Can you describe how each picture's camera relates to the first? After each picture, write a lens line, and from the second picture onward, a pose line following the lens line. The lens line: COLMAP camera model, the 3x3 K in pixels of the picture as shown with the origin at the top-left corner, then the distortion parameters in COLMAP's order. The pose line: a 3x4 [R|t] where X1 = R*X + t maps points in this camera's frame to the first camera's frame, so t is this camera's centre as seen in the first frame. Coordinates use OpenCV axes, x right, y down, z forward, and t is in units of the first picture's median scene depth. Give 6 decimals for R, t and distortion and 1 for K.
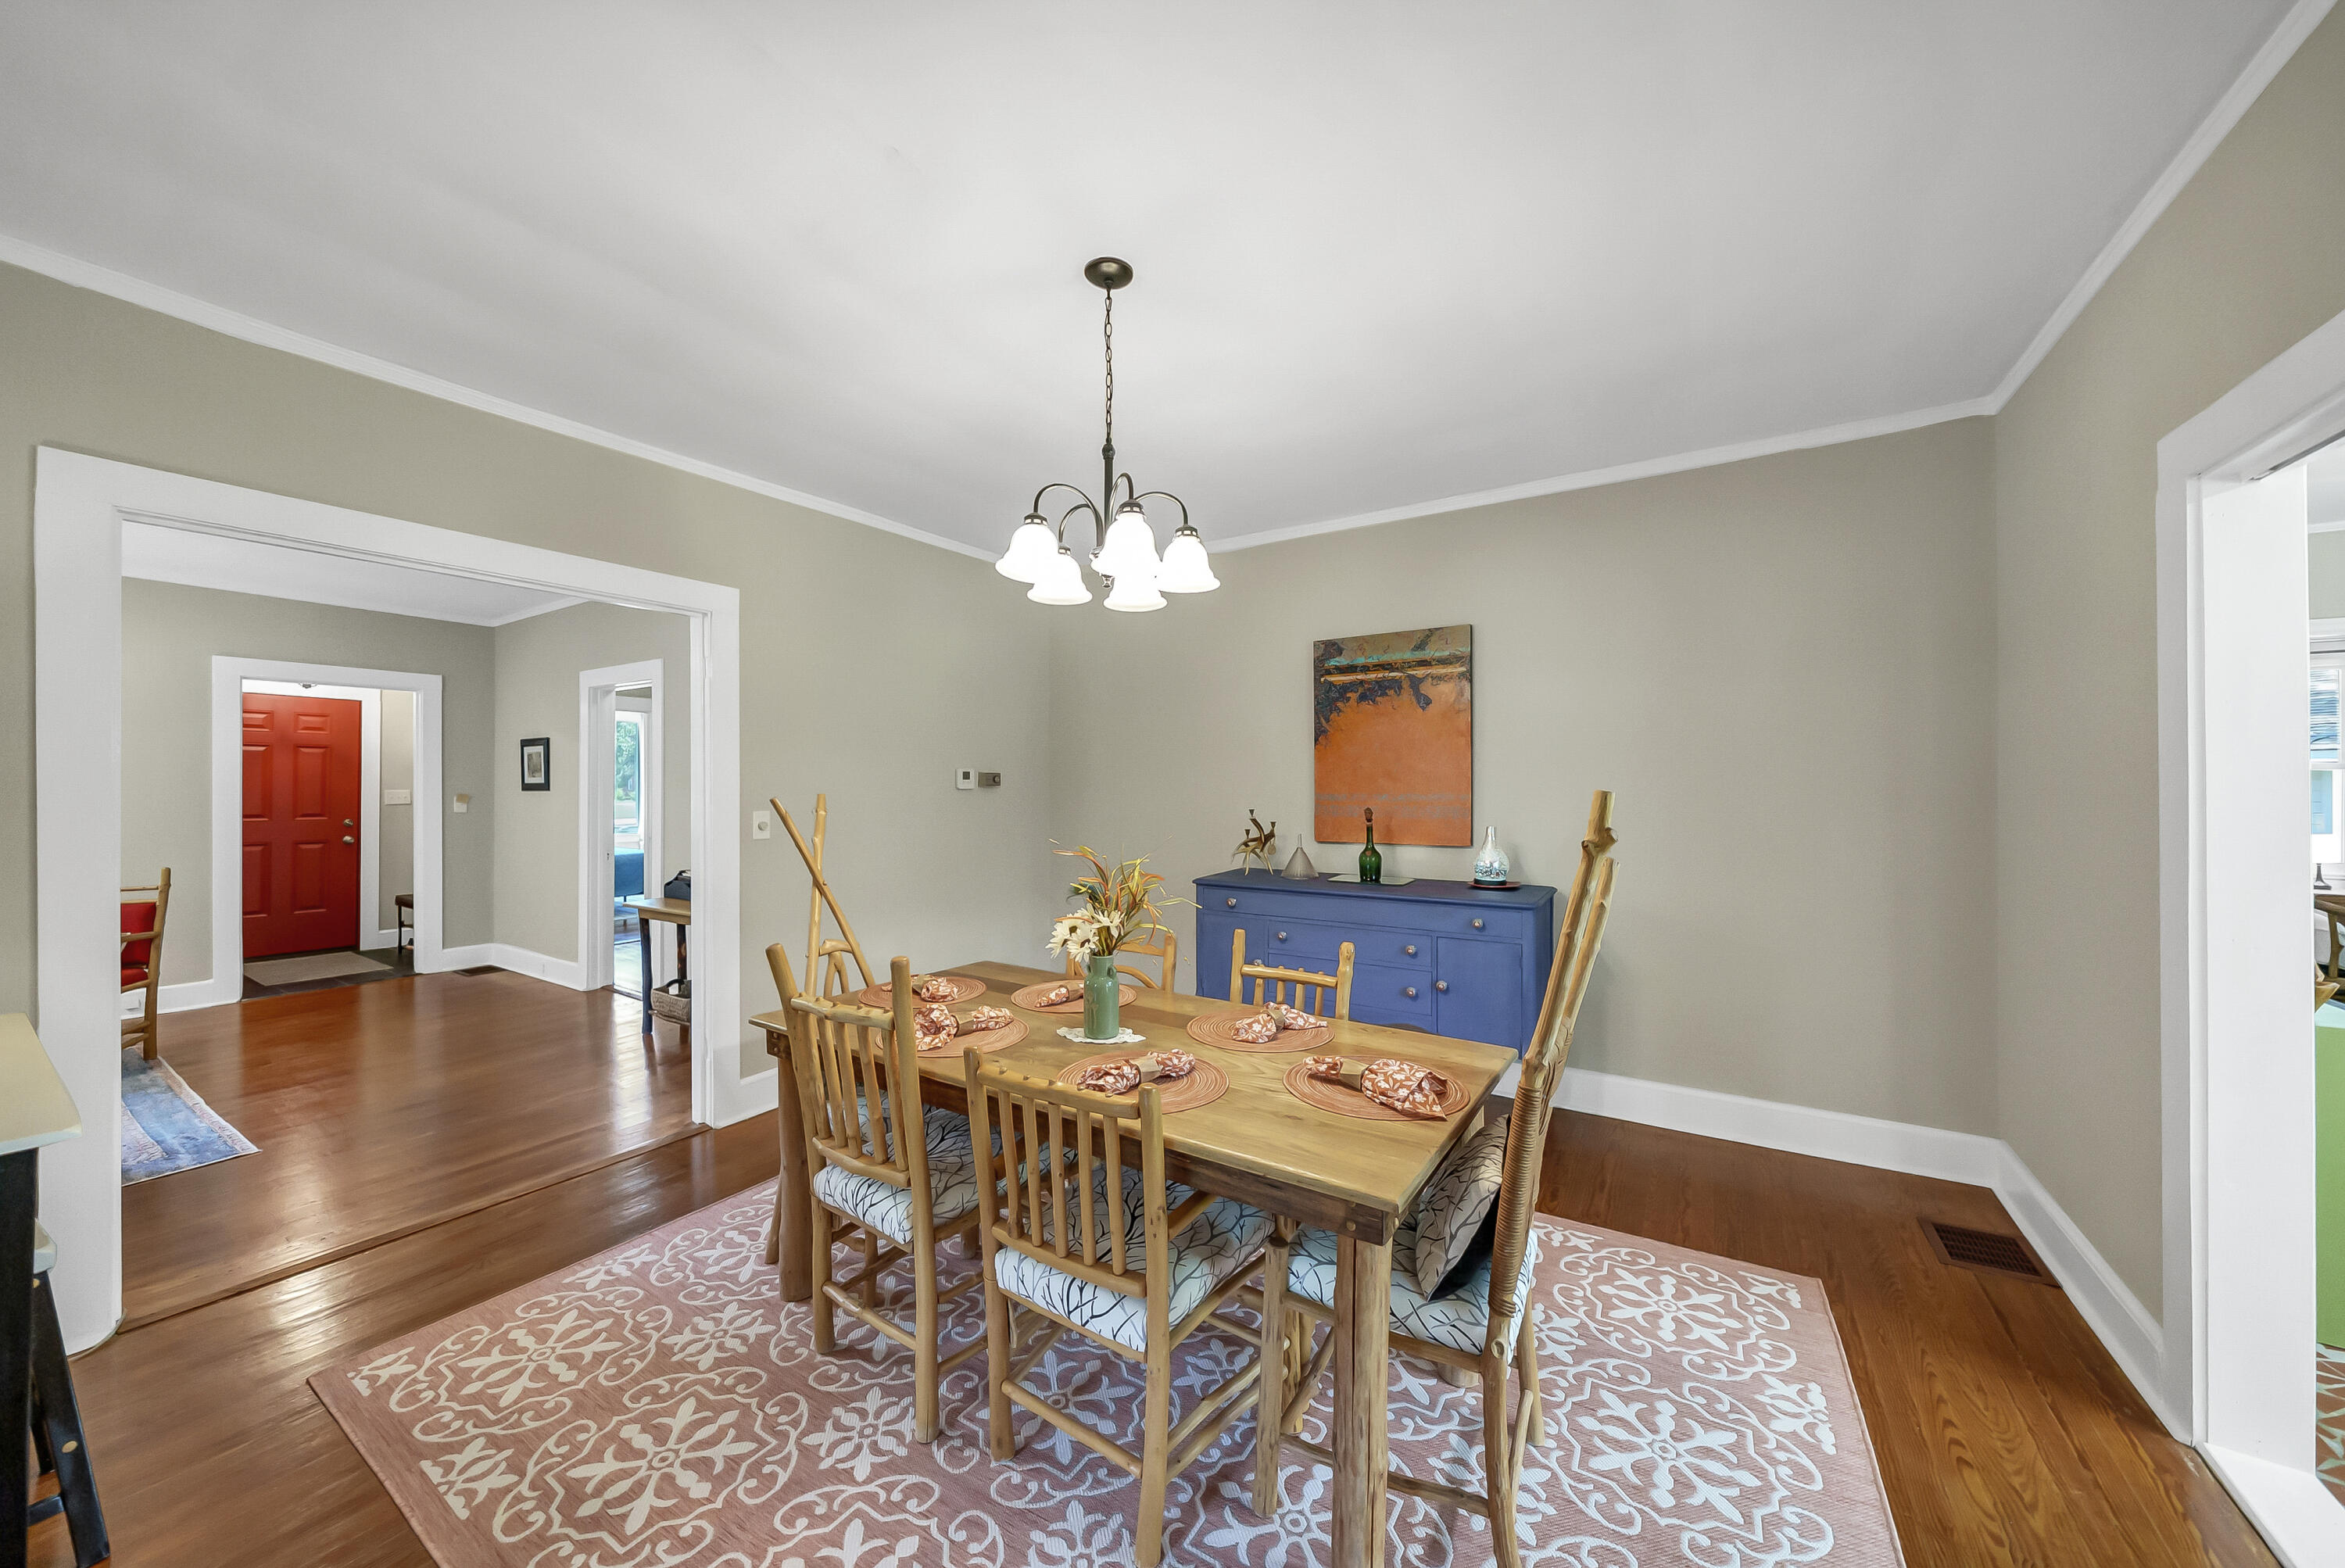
lens RADIAL K [[808.3, 0, 1172.5], [0, 808.3, 784.0], [0, 0, 1]] dist [-0.000079, -0.000002]
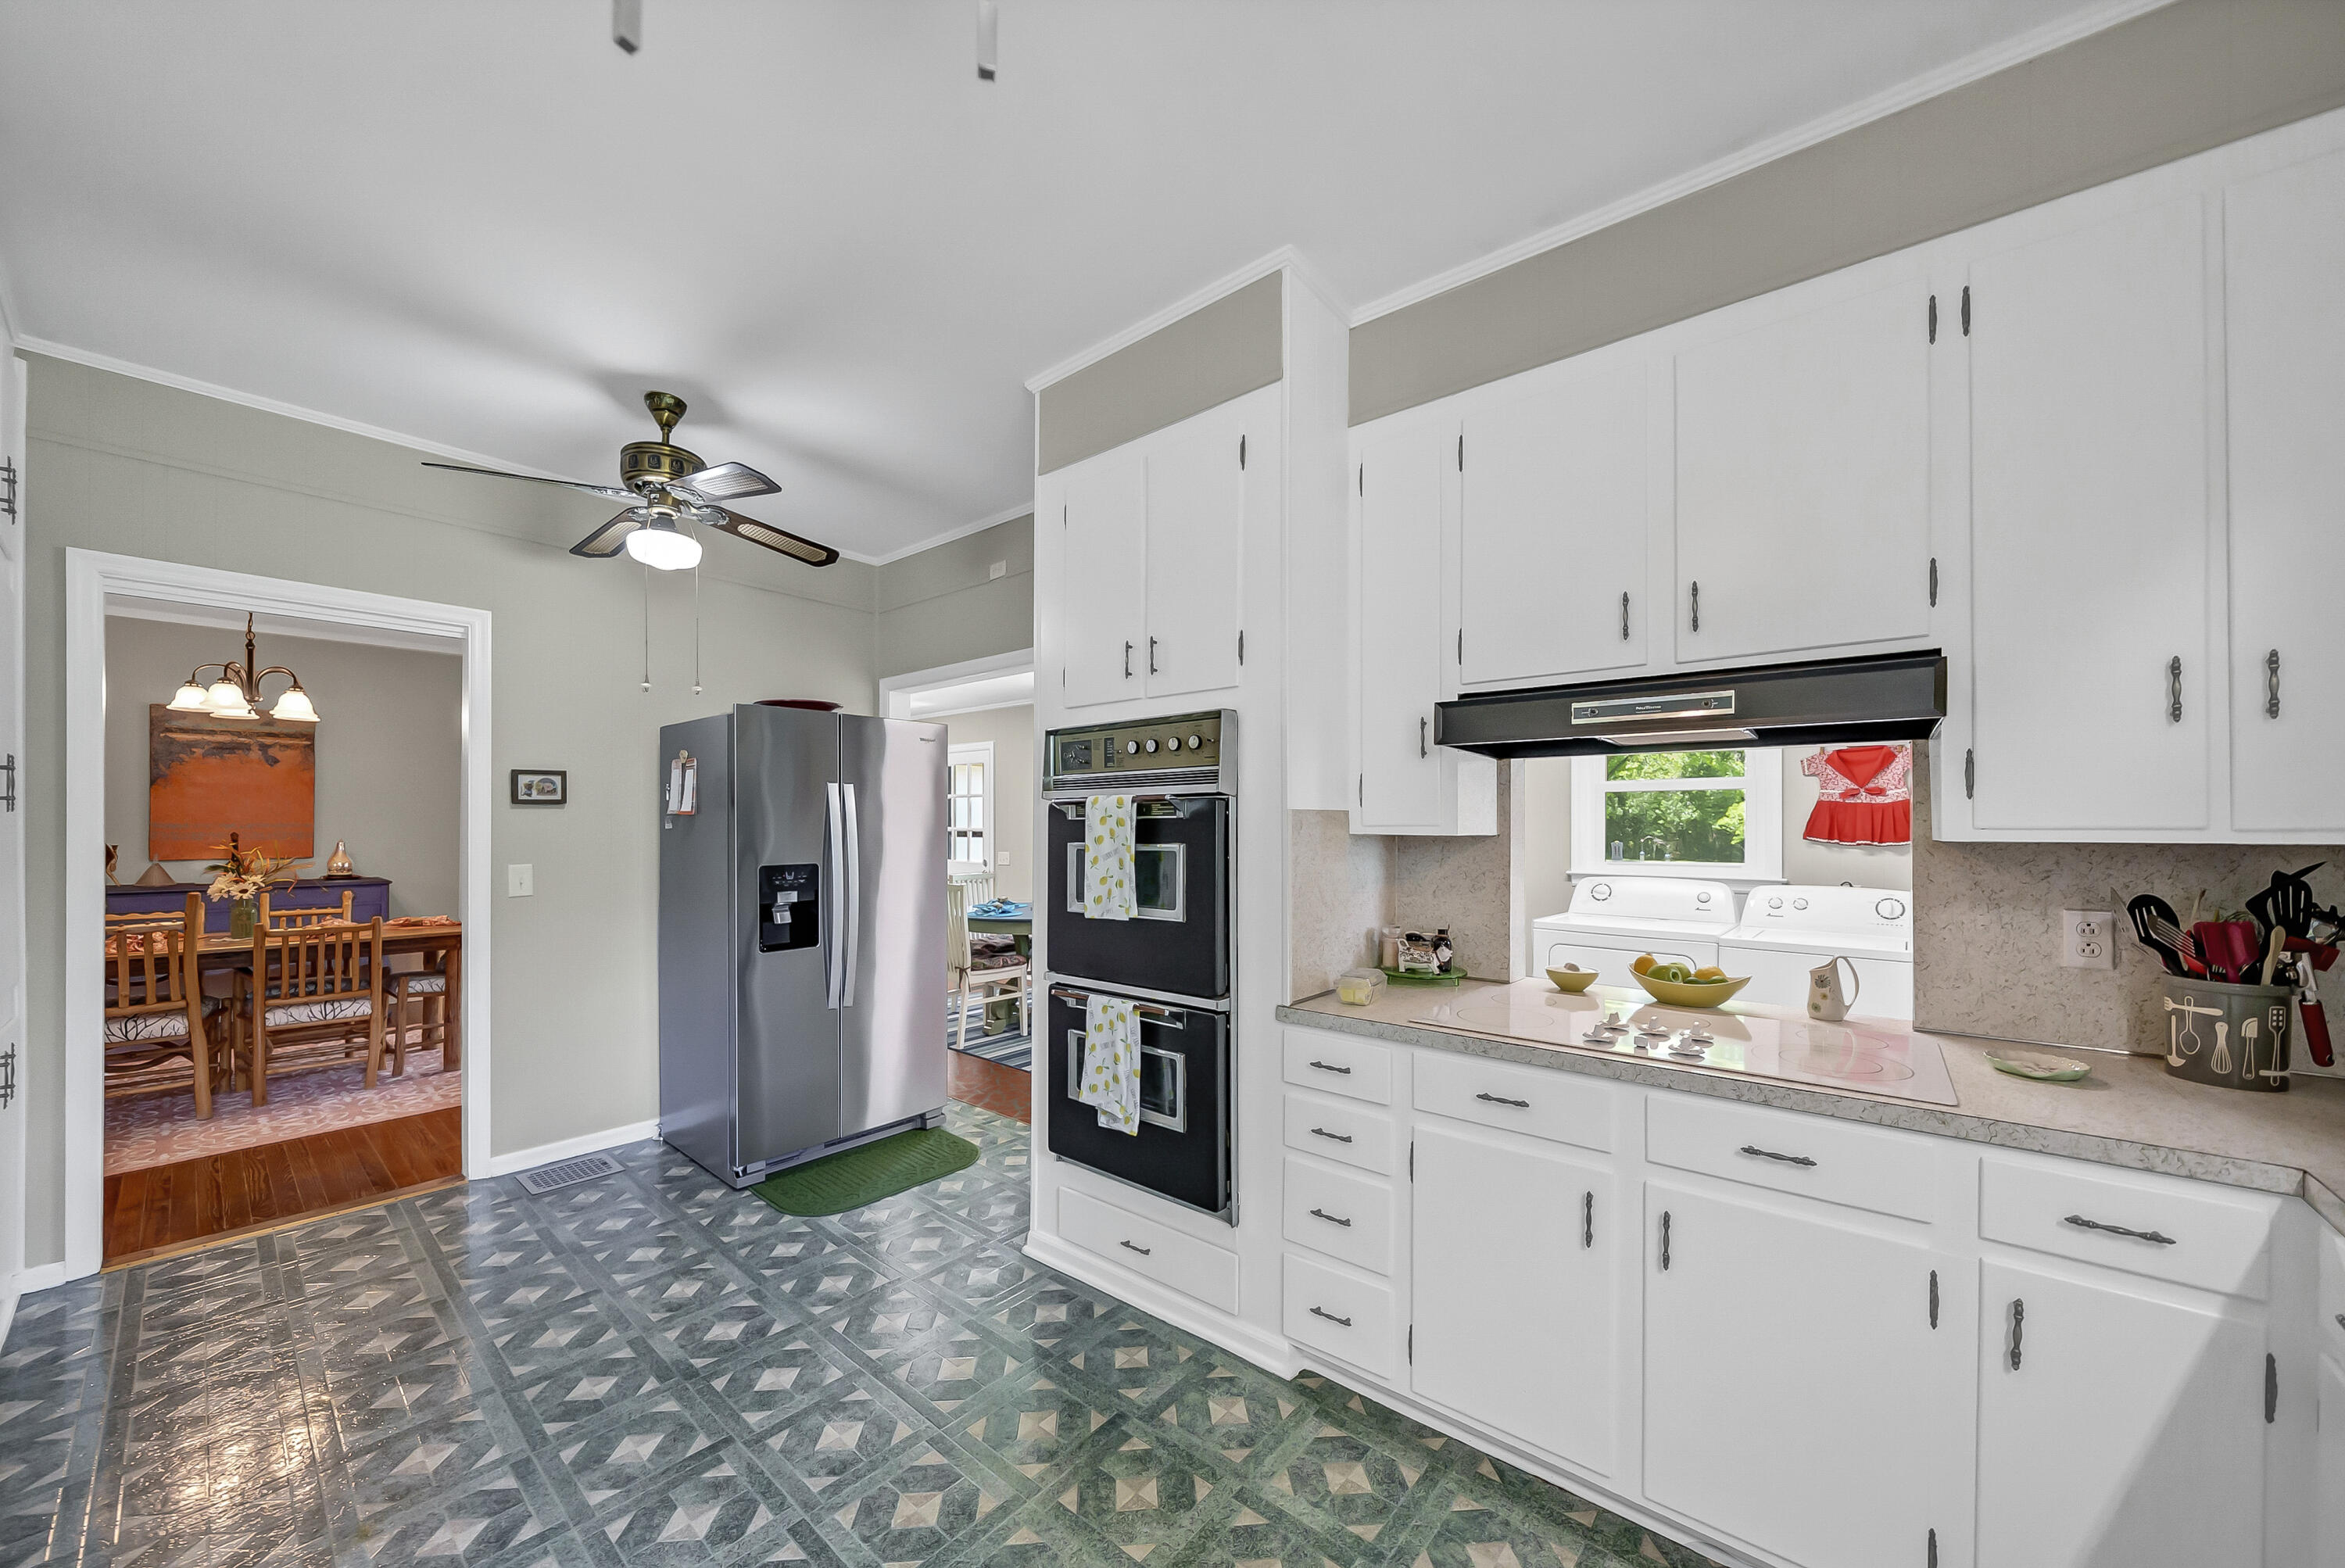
lens RADIAL K [[852.4, 0, 1184.5], [0, 852.4, 810.5], [0, 0, 1]] dist [0.000068, 0.000004]
pose [[0.145549, -0.000800, 0.989351, -1.012719], [-0.004594, 0.999988, 0.001484, -0.020945], [-0.989340, -0.004761, 0.145544, -0.903313]]
